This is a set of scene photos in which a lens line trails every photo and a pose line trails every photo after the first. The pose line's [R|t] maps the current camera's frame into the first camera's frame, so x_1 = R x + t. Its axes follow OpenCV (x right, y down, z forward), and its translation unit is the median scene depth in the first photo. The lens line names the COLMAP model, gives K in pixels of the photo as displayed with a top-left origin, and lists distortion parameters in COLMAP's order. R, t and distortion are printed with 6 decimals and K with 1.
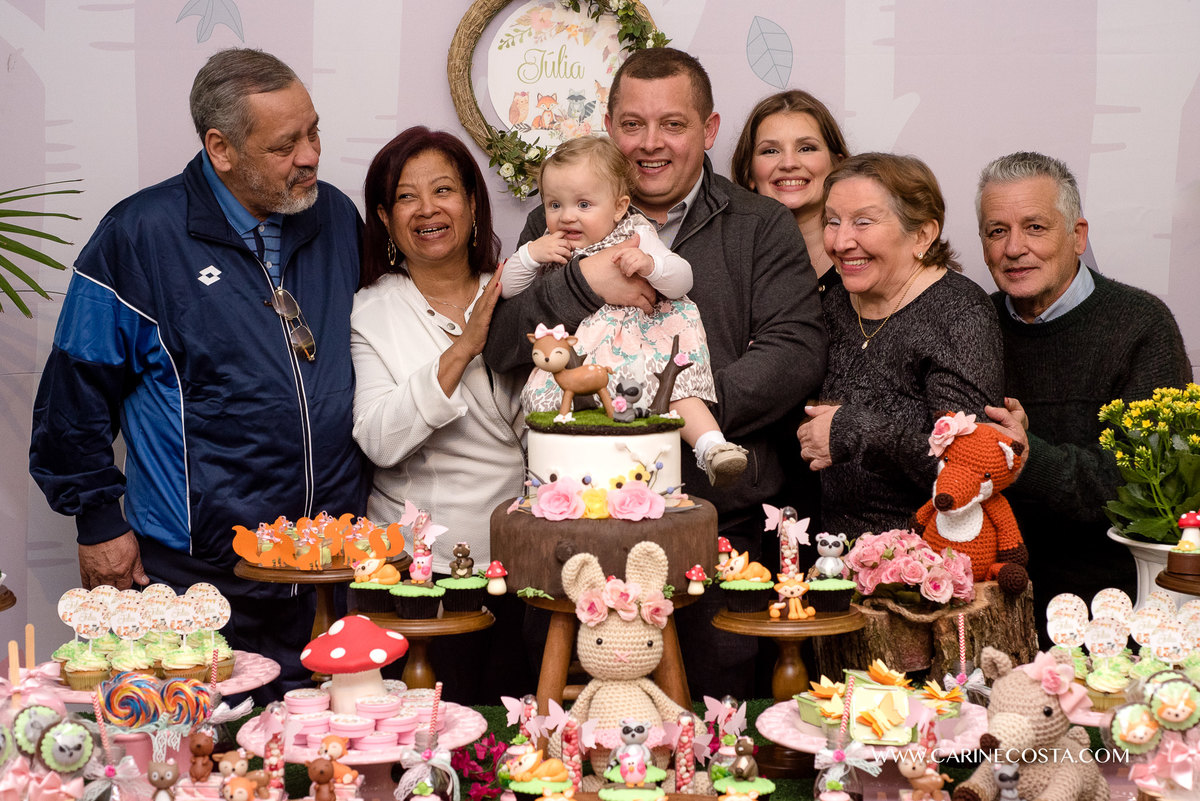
lens RADIAL K [[1827.0, 0, 600.0], [0, 1827.0, 400.5], [0, 0, 1]] dist [0.017272, 0.009331]
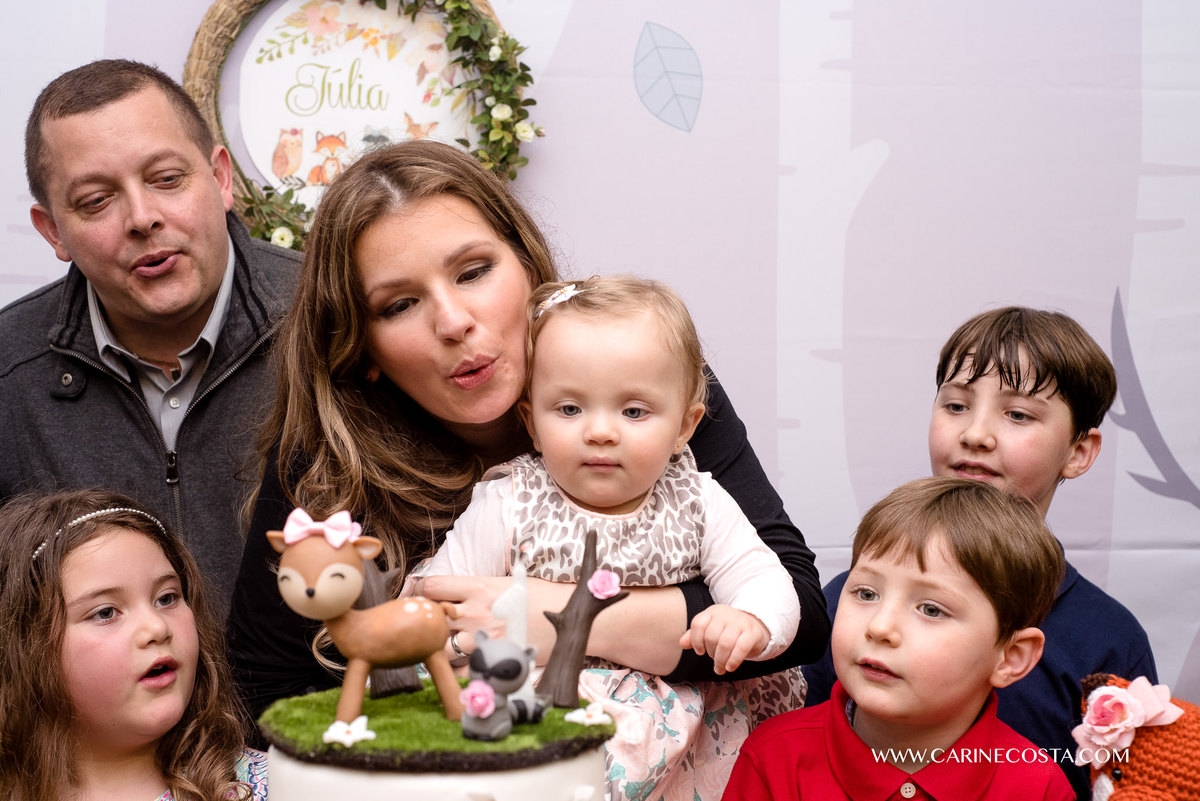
lens RADIAL K [[1827.0, 0, 600.0], [0, 1827.0, 400.5], [0, 0, 1]] dist [0.017272, 0.009331]
pose [[0.993683, 0.006706, 0.112026, -0.008515], [0.001644, 0.997236, -0.074276, -0.032752], [-0.112214, 0.073991, 0.990925, 0.505682]]
